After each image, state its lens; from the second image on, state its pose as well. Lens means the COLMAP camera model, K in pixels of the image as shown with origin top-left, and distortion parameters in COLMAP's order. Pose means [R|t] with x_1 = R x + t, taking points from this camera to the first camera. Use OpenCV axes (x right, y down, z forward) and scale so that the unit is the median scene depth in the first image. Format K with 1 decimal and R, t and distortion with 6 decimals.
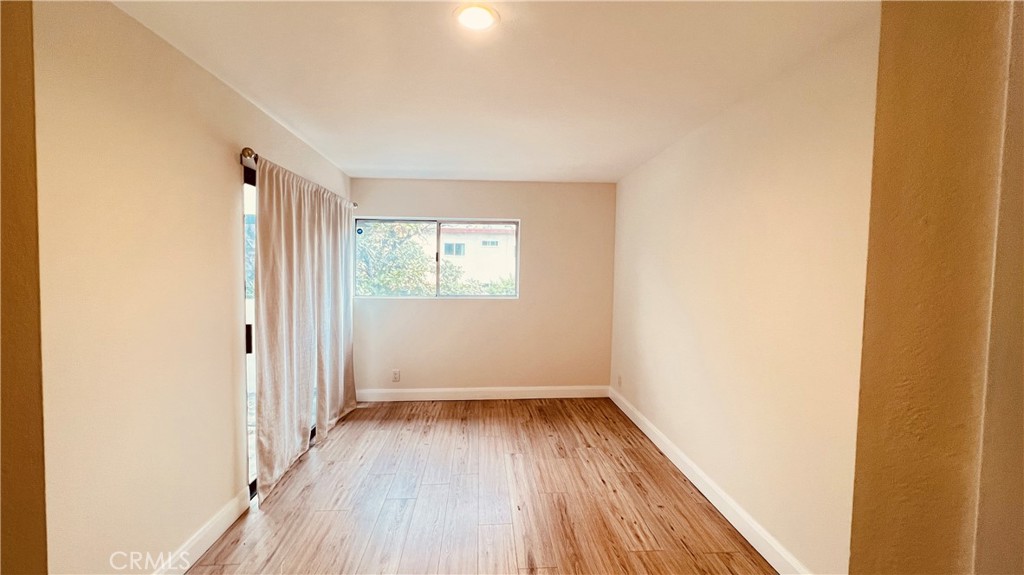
lens RADIAL K [[409.4, 0, 511.3], [0, 409.4, 286.0], [0, 0, 1]] dist [-0.000144, -0.000028]
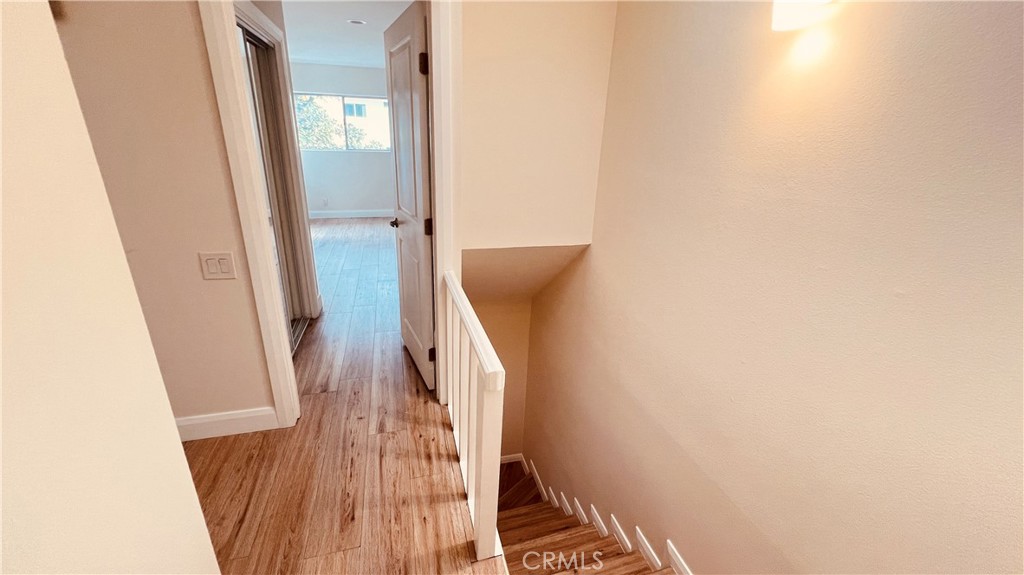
lens RADIAL K [[407.8, 0, 511.5], [0, 407.8, 284.9], [0, 0, 1]] dist [-0.000171, 0.000095]
pose [[0.978839, -0.043026, 0.200056, 0.148391], [-0.020474, 0.952146, 0.304956, 0.042083], [-0.203604, -0.302599, 0.931117, -1.115070]]
